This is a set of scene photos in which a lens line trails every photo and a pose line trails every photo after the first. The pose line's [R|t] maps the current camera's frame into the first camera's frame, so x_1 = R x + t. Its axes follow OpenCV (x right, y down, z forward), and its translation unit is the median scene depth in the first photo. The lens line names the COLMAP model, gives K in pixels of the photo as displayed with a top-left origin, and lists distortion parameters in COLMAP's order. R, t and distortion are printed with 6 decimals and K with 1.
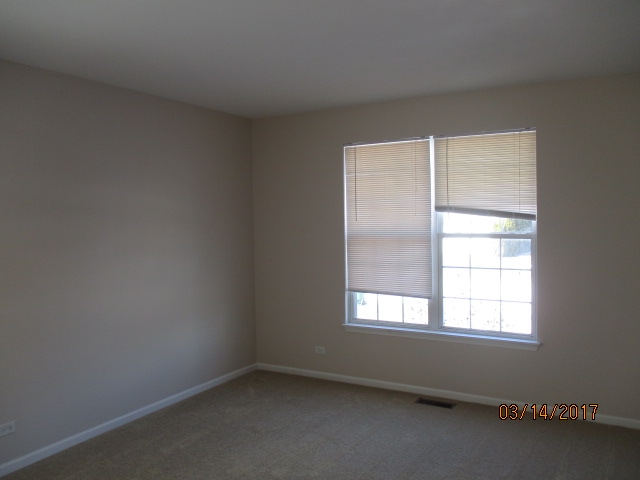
lens RADIAL K [[544.7, 0, 320.7], [0, 544.7, 228.9], [0, 0, 1]] dist [-0.001763, 0.004828]
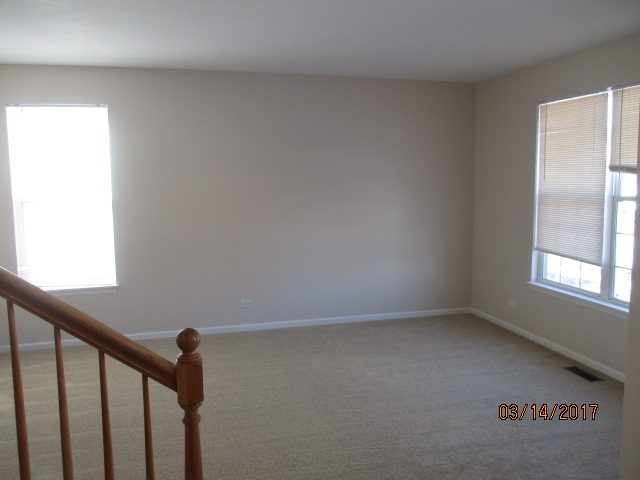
lens RADIAL K [[544.7, 0, 320.7], [0, 544.7, 228.9], [0, 0, 1]] dist [-0.001763, 0.004828]
pose [[0.707872, 0.083162, -0.701428, 0.490488], [-0.027079, 0.995510, 0.090701, -0.005769], [0.705822, -0.045211, 0.706945, 0.011540]]
